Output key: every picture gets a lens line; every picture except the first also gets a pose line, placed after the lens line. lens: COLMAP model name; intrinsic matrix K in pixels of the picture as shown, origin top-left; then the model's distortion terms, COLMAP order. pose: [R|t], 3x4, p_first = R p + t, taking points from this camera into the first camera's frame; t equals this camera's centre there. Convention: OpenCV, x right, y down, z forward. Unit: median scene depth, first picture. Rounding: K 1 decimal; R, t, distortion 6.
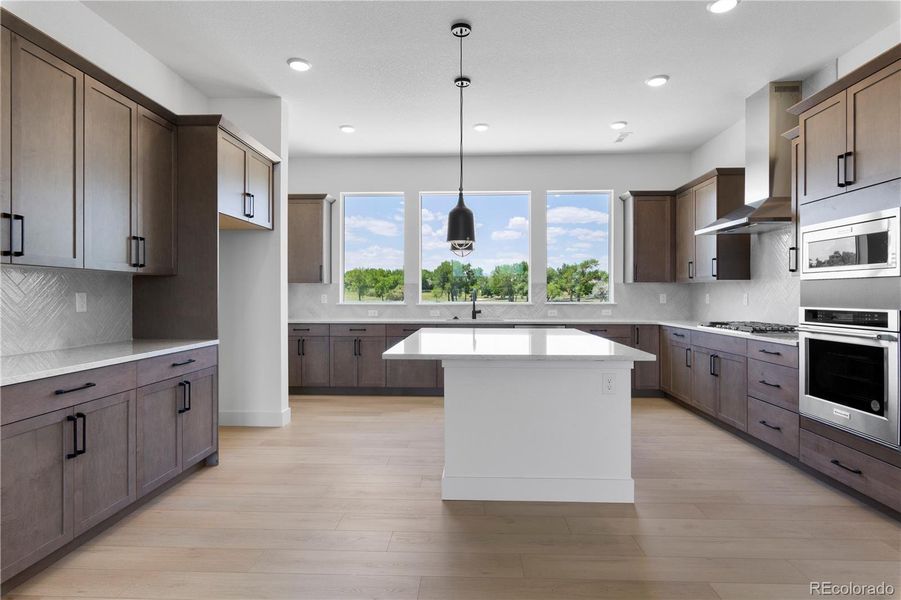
lens RADIAL K [[484.7, 0, 449.8], [0, 484.7, 294.6], [0, 0, 1]] dist [0.001991, 0.001214]
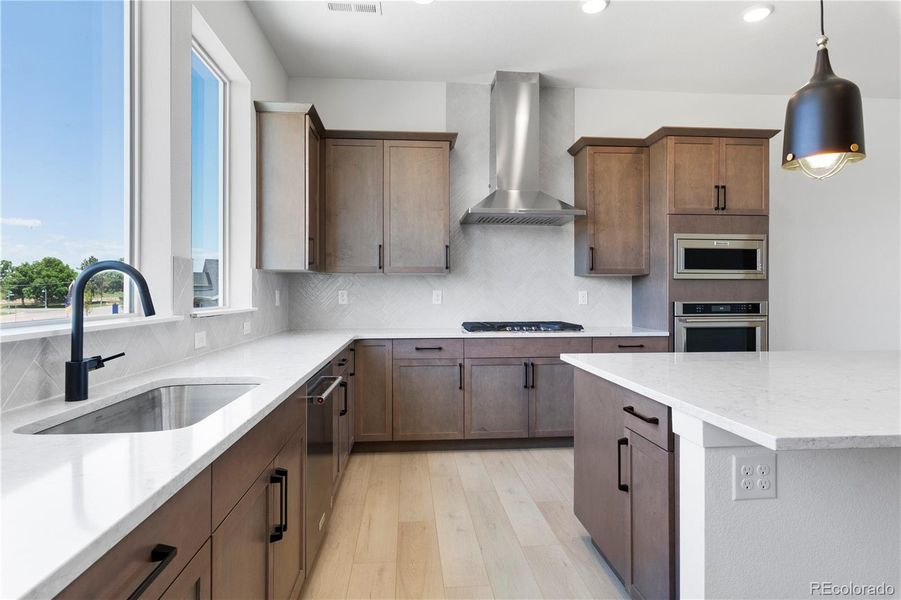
lens RADIAL K [[484.7, 0, 449.4], [0, 484.7, 299.7], [0, 0, 1]] dist [0.001991, 0.001214]
pose [[-0.131604, -0.010926, 0.991242, -0.238711], [0.000907, 0.999938, 0.011142, 0.004399], [-0.991302, 0.002366, -0.131586, 1.106570]]
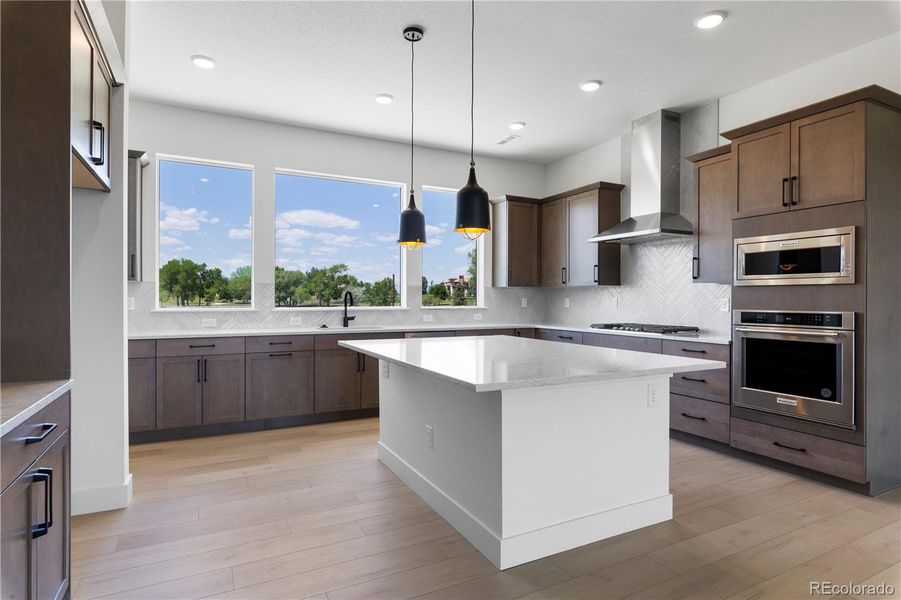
lens RADIAL K [[484.7, 0, 450.5], [0, 484.7, 301.2], [0, 0, 1]] dist [0.001991, 0.001214]
pose [[0.869476, 0.000745, 0.493975, -0.266922], [-0.003072, 0.999988, 0.003899, 0.001757], [-0.493966, -0.004908, 0.869468, 0.225421]]
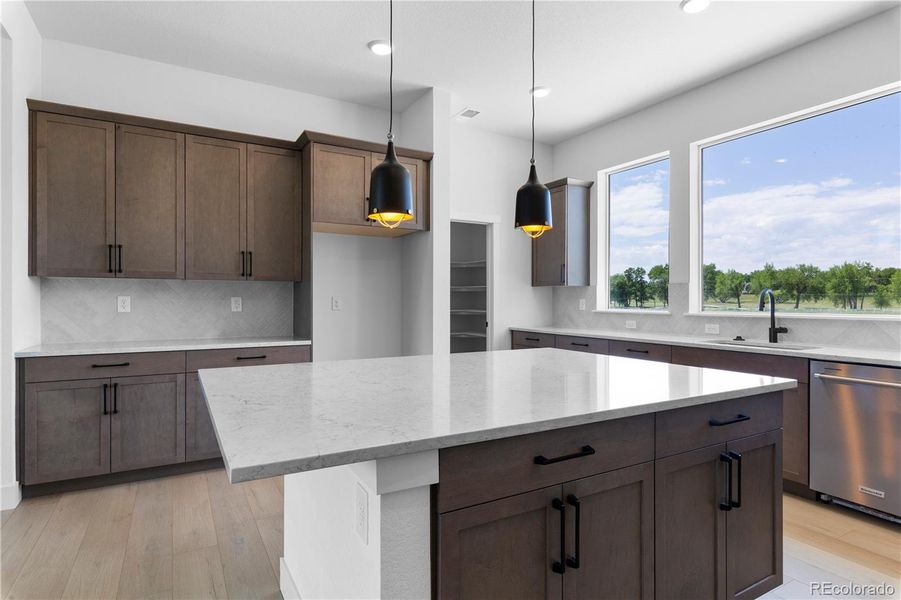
lens RADIAL K [[484.7, 0, 454.8], [0, 484.7, 300.4], [0, 0, 1]] dist [0.001991, 0.001214]
pose [[0.537590, 0.000276, -0.843206, 0.420362], [-0.001957, 0.999998, -0.000921, 0.003074], [0.843204, 0.002145, 0.537590, 0.488531]]
